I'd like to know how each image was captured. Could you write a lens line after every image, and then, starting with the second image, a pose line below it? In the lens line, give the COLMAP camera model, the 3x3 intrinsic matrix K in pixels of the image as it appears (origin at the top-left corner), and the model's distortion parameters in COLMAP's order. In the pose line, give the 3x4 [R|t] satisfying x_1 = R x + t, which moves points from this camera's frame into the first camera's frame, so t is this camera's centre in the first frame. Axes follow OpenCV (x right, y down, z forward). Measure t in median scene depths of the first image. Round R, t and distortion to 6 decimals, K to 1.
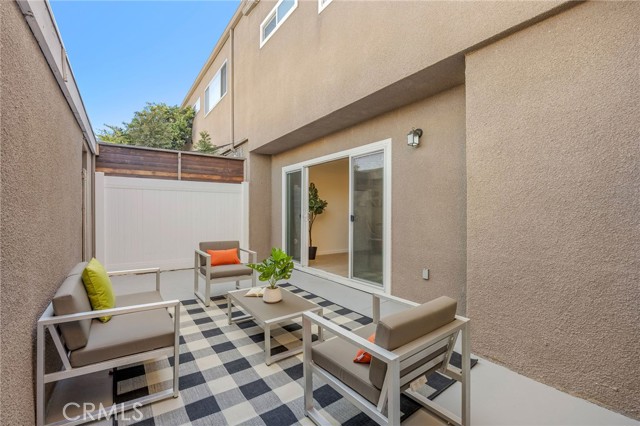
lens RADIAL K [[279.9, 0, 319.0], [0, 279.9, 210.3], [0, 0, 1]] dist [-0.016912, -0.000148]
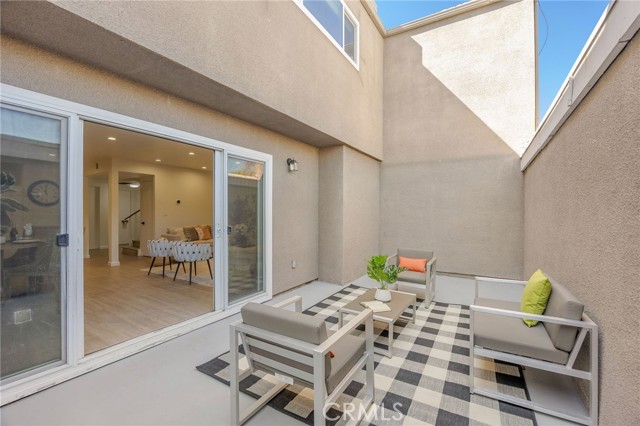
lens RADIAL K [[274.9, 0, 320.9], [0, 274.9, 208.7], [0, 0, 1]] dist [0.026901, 0.000242]
pose [[-0.382956, 0.014664, 0.923650, -0.825838], [-0.007007, 0.999799, -0.018778, -0.022688], [-0.923740, -0.013663, -0.382776, 1.220085]]
